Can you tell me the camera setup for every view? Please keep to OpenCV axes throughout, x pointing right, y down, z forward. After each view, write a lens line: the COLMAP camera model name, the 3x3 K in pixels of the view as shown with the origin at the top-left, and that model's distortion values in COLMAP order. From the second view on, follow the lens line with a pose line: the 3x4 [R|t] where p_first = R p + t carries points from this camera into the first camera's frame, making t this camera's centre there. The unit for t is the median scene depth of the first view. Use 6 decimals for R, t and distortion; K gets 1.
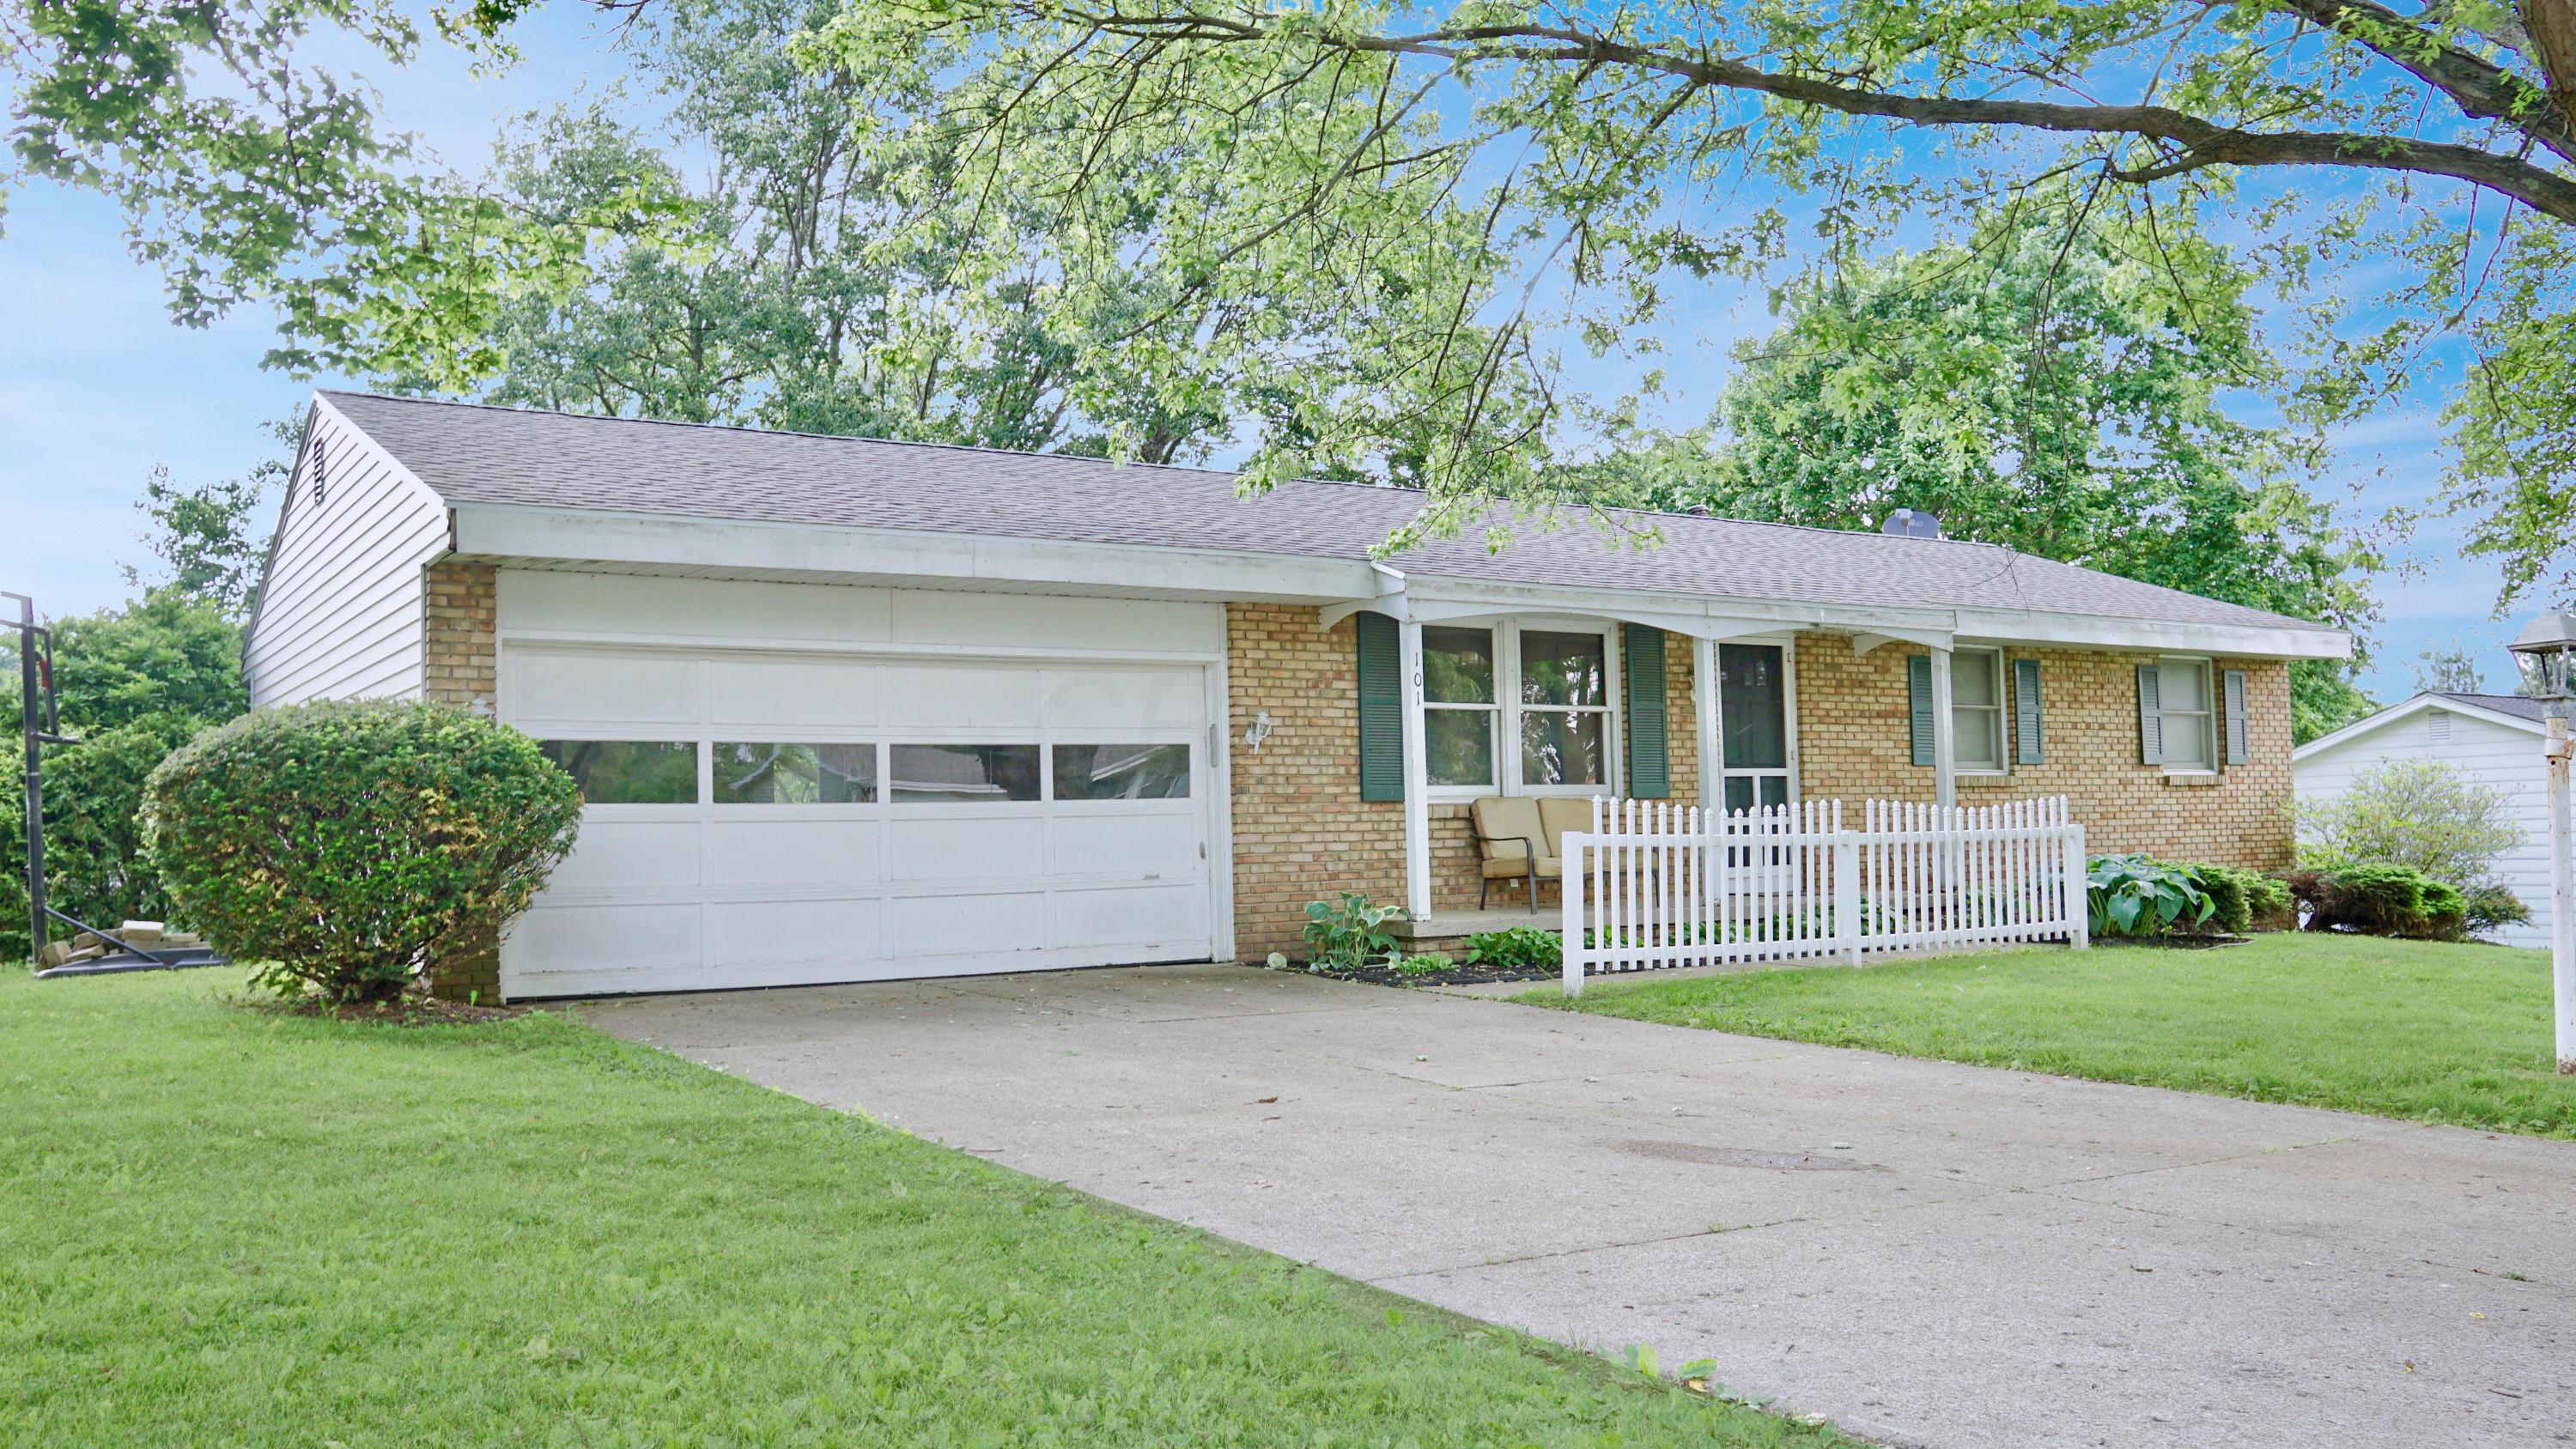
lens RADIAL K [[2042.3, 0, 1287.2], [0, 2042.3, 728.6], [0, 0, 1]] dist [0.000992, -0.000100]
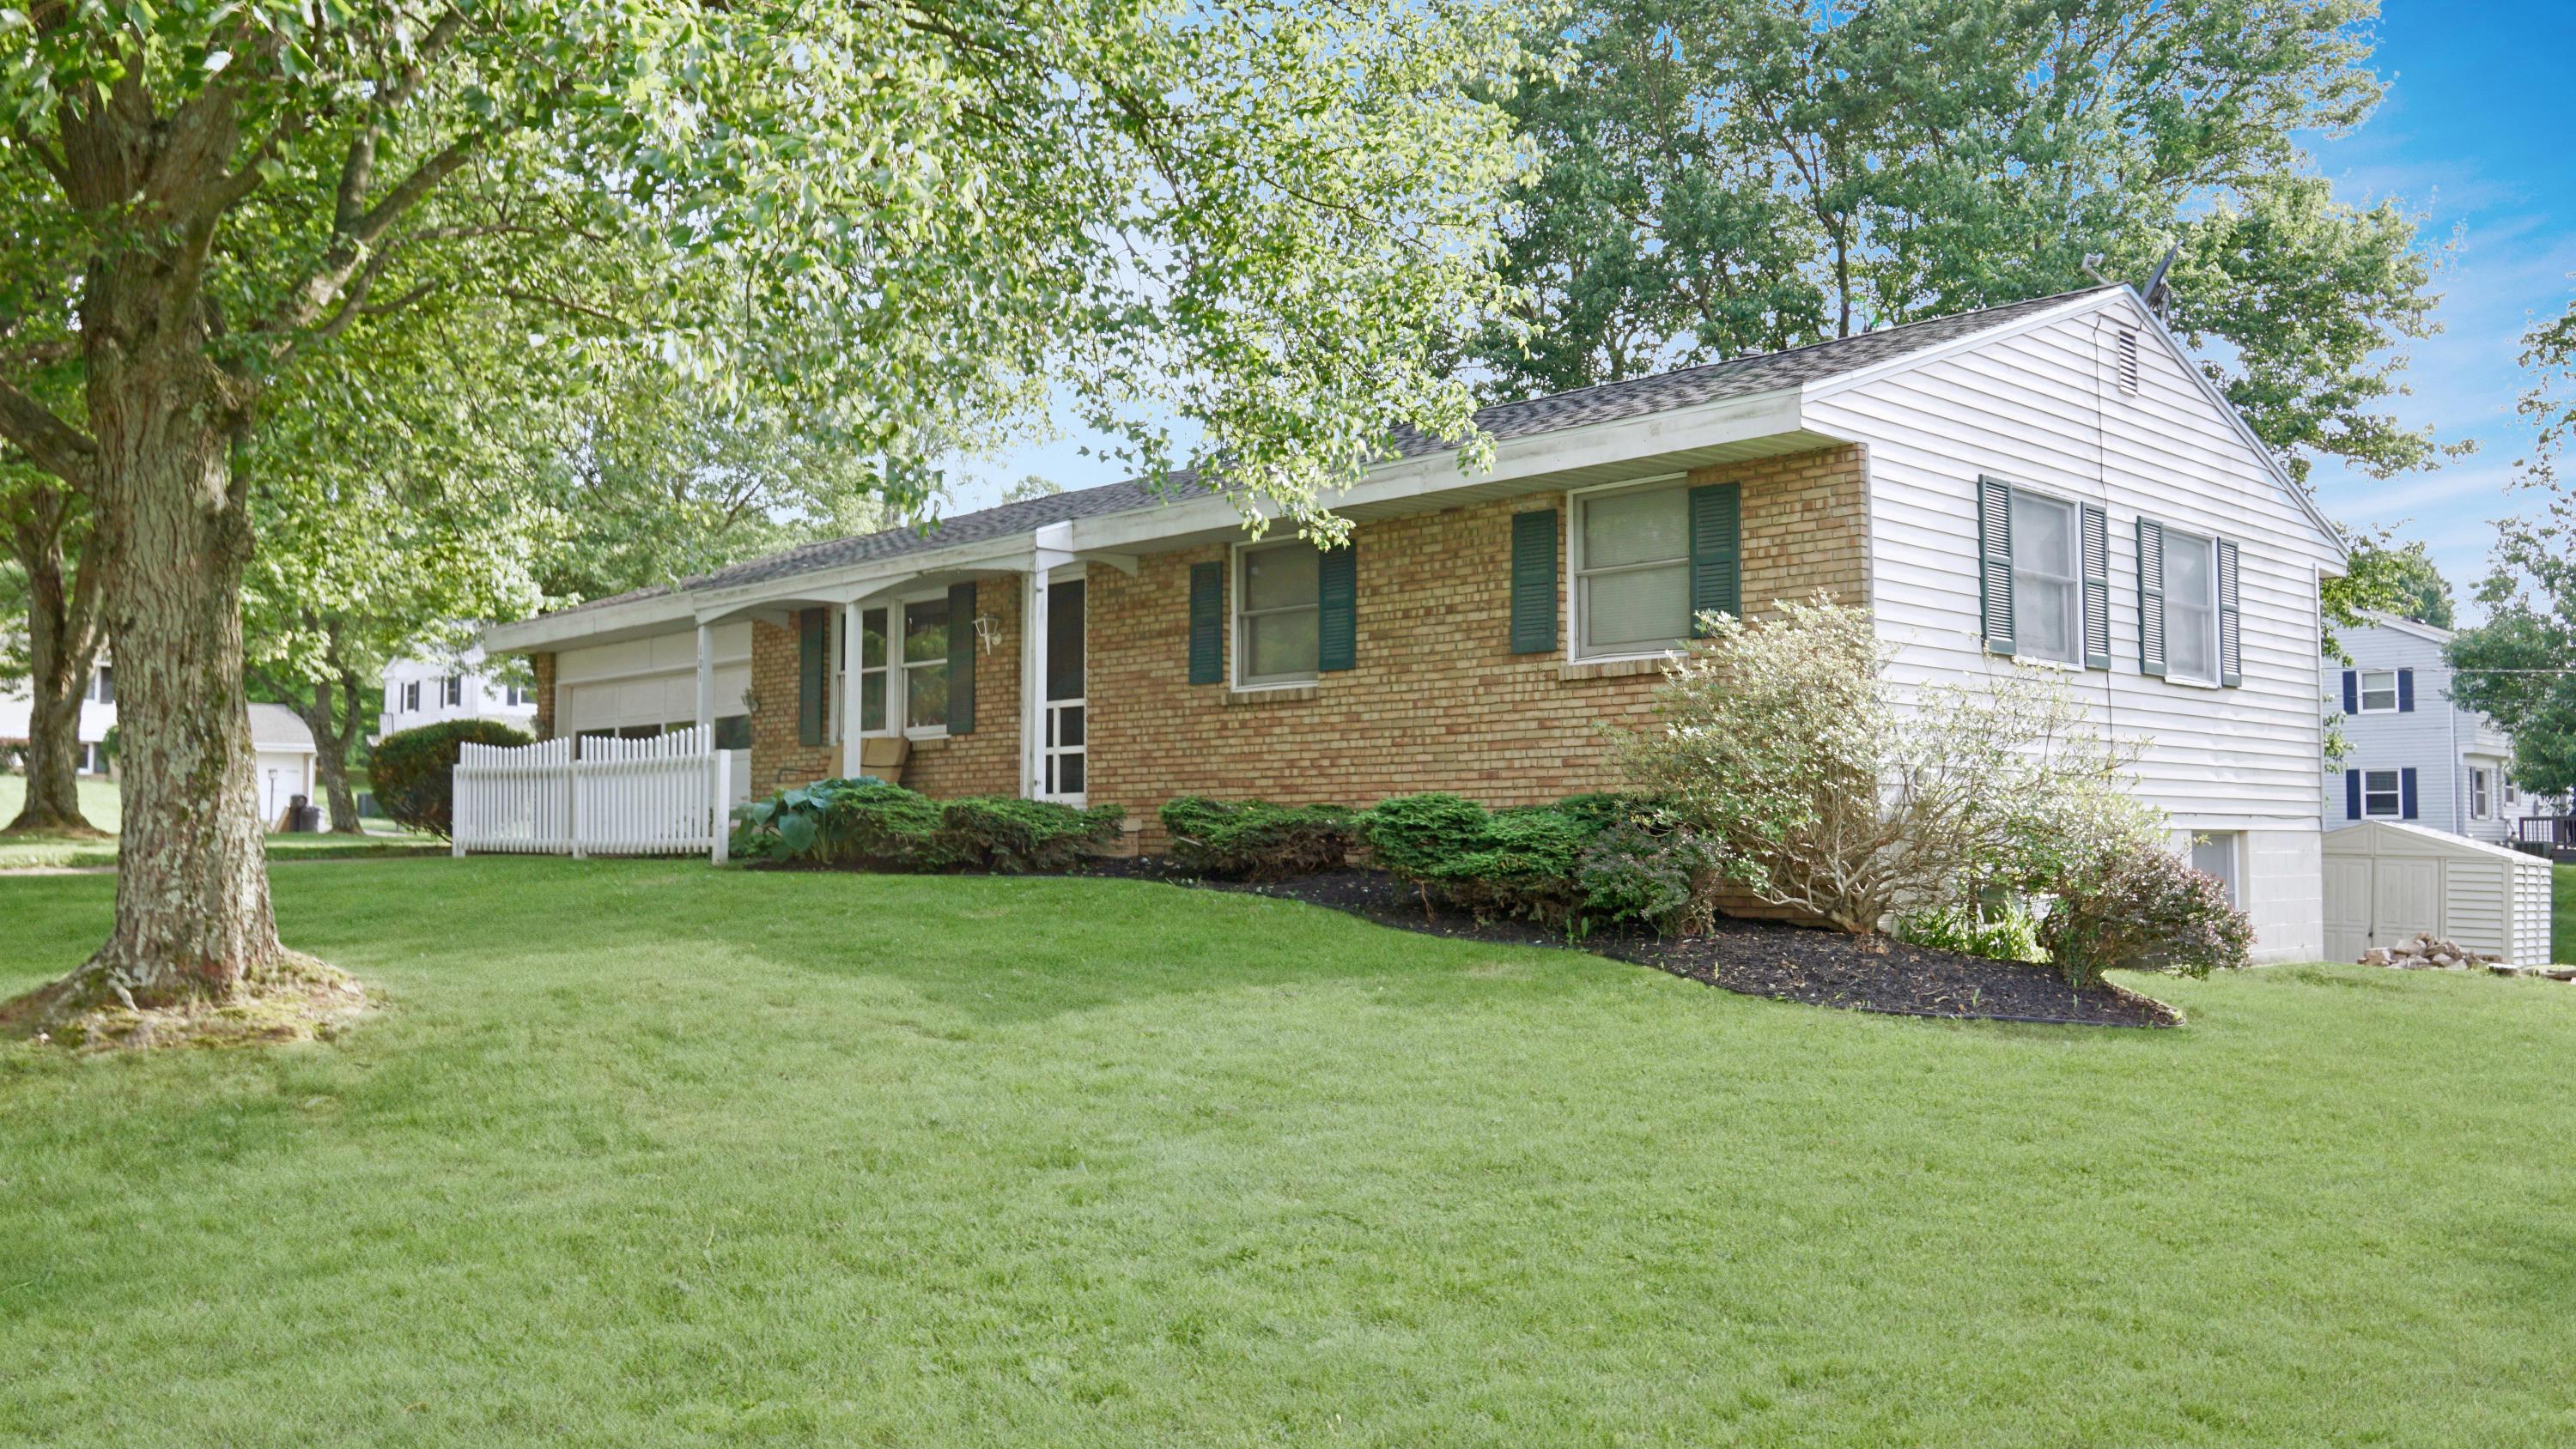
lens RADIAL K [[2042.3, 0, 1287.2], [0, 2042.3, 722.1], [0, 0, 1]] dist [0.000992, -0.000100]
pose [[0.193668, -0.028372, -0.980657, 1.167560], [0.068528, 0.997531, -0.015327, 0.049510], [0.978671, -0.064234, 0.195135, 0.835890]]
